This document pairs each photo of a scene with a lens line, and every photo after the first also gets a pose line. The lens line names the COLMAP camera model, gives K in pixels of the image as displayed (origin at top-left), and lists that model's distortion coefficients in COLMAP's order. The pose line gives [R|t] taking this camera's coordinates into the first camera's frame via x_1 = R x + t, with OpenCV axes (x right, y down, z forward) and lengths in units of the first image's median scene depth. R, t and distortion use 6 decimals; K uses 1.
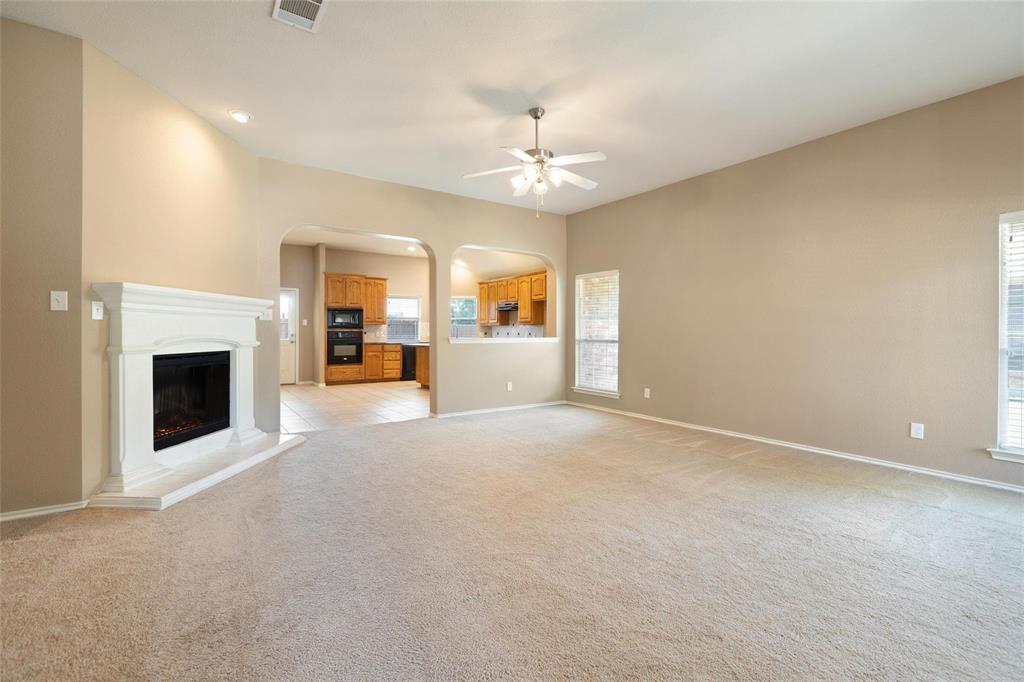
lens RADIAL K [[461.9, 0, 508.3], [0, 461.9, 328.3], [0, 0, 1]] dist [0.000687, 0.000646]
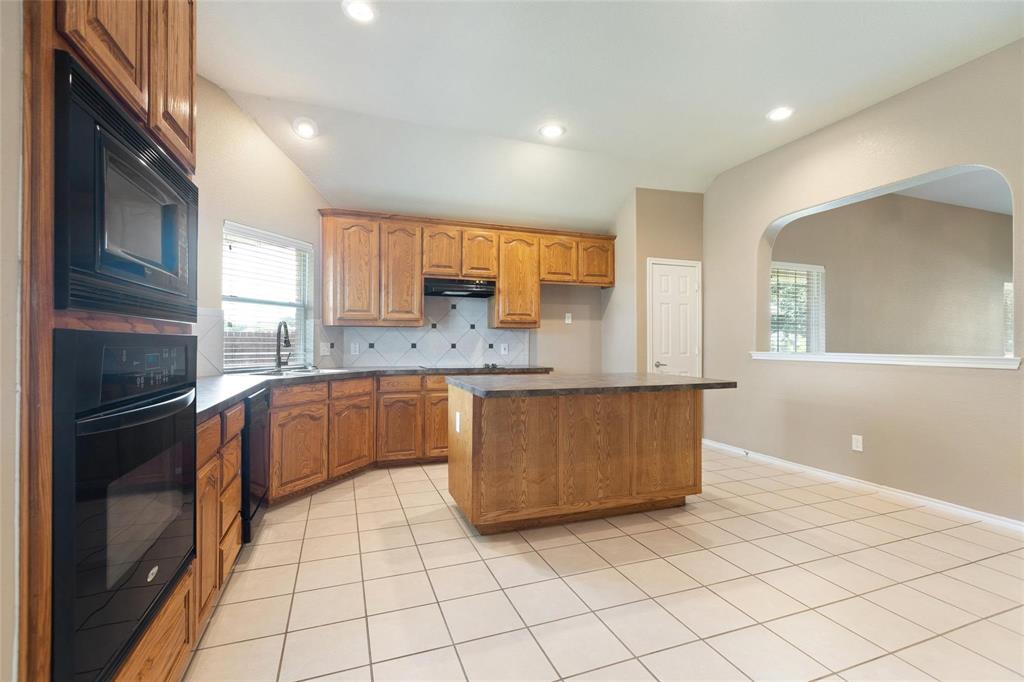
lens RADIAL K [[461.9, 0, 506.1], [0, 461.9, 333.9], [0, 0, 1]] dist [0.000687, 0.000646]
pose [[0.249197, 0.017271, 0.968299, -0.440331], [-0.010712, 0.999829, -0.015077, 0.006388], [-0.968394, -0.006615, 0.249339, 0.868766]]
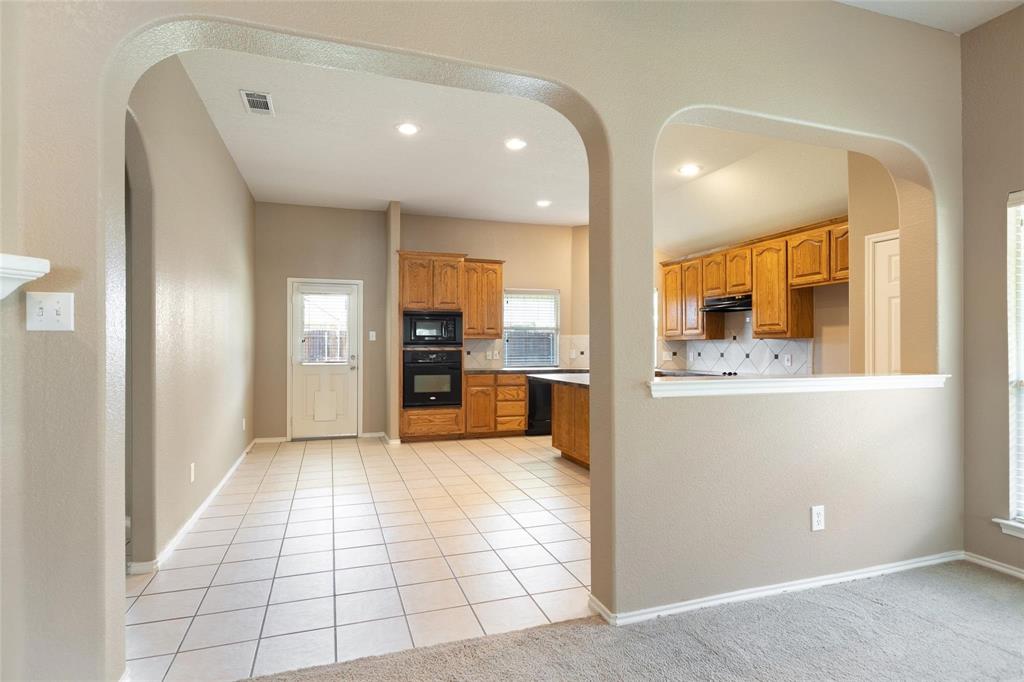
lens RADIAL K [[524.3, 0, 512.5], [0, 524.3, 338.7], [0, 0, 1]] dist [-0.000317, -0.000592]
pose [[0.963281, -0.004076, -0.268464, -0.076377], [0.002401, 0.999976, -0.006567, -0.004080], [0.268484, 0.005681, 0.963267, 0.382332]]
